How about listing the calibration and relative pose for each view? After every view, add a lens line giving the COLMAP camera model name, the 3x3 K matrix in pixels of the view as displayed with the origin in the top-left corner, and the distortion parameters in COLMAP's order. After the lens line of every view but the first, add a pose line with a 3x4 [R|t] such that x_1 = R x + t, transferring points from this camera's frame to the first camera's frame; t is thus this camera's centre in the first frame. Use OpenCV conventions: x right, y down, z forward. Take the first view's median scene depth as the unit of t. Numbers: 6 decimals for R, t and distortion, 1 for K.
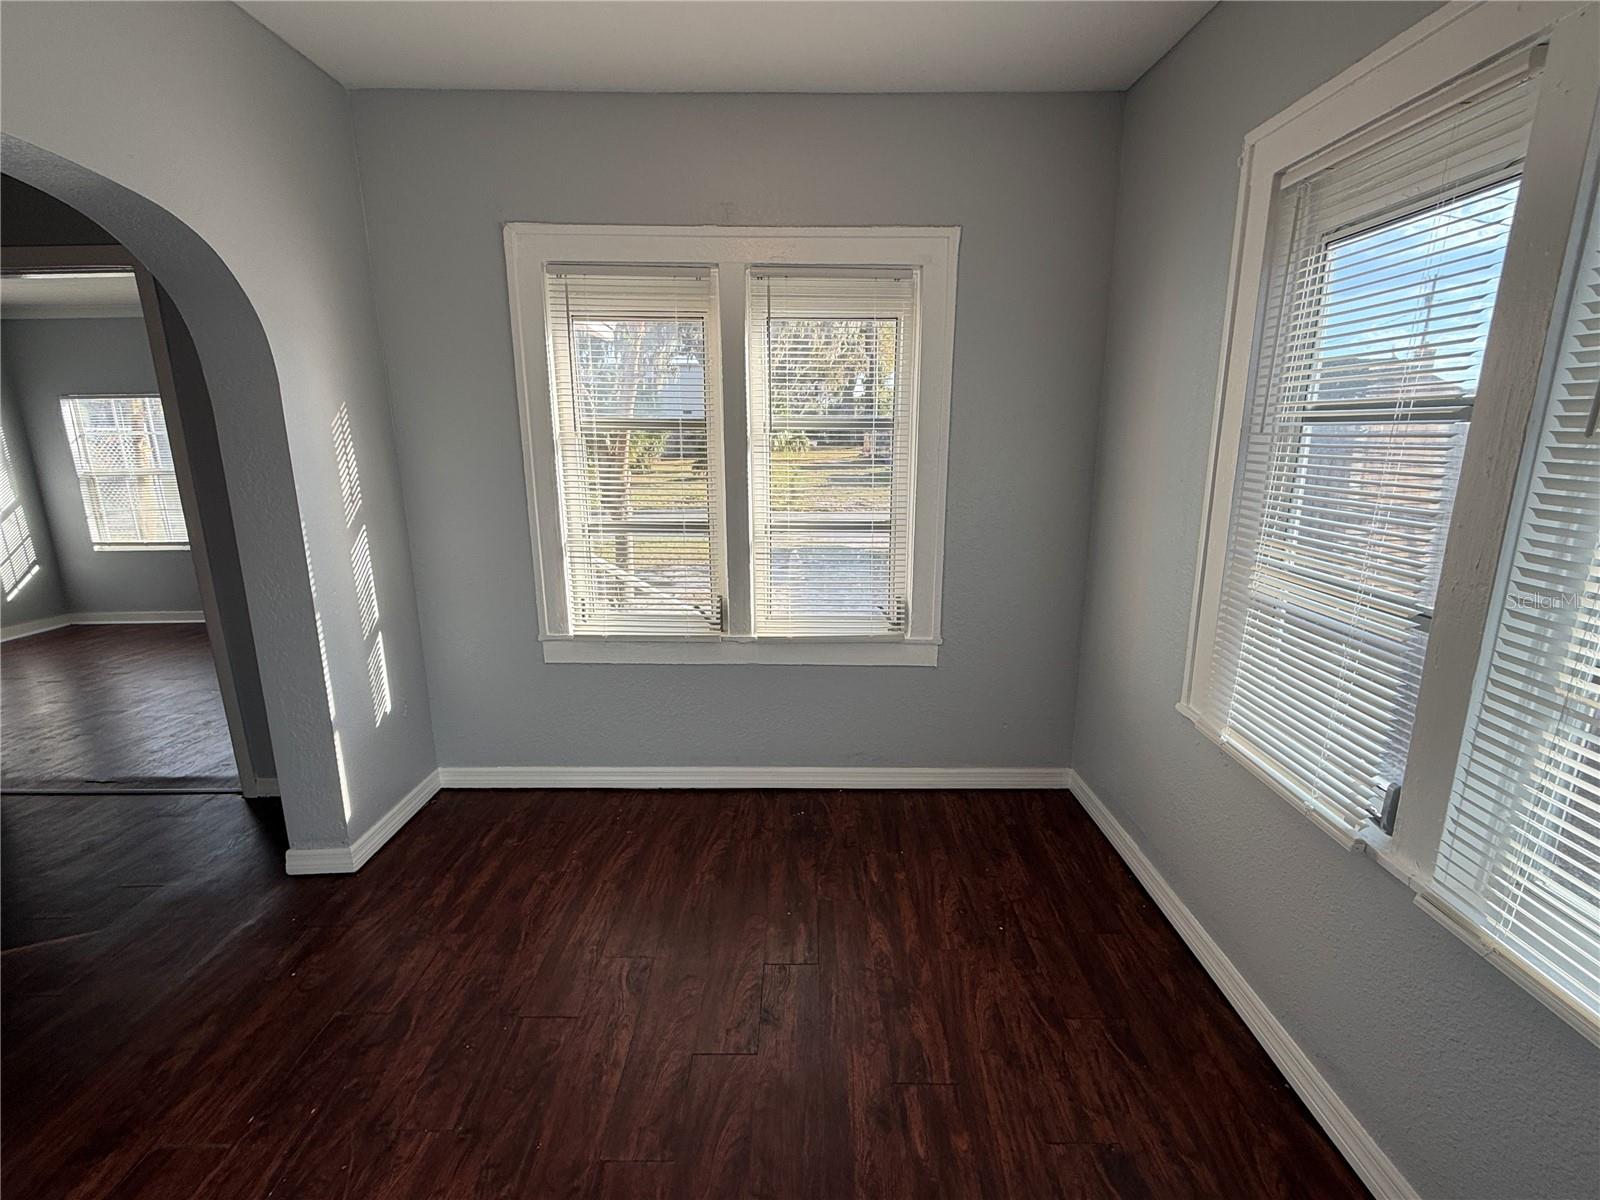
lens RADIAL K [[725.9, 0, 796.8], [0, 725.9, 603.6], [0, 0, 1]] dist [0.001404, 0.001038]
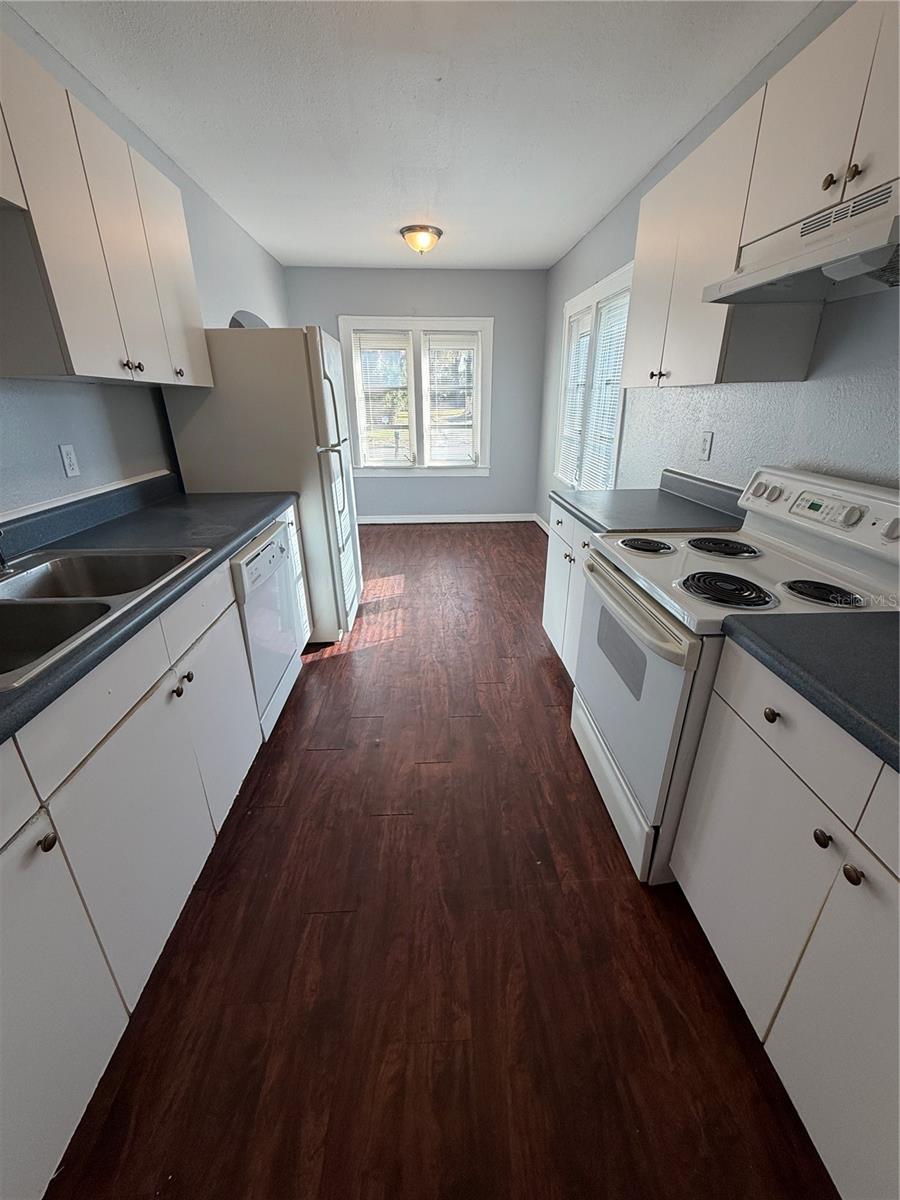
lens RADIAL K [[482.3, 0, 450.9], [0, 482.3, 599.5], [0, 0, 1]] dist [0.004022, -0.000267]
pose [[0.998156, -0.028912, 0.053364, -0.083611], [0.019768, 0.986173, 0.164534, 0.277066], [-0.057384, -0.163175, 0.984927, -1.071910]]
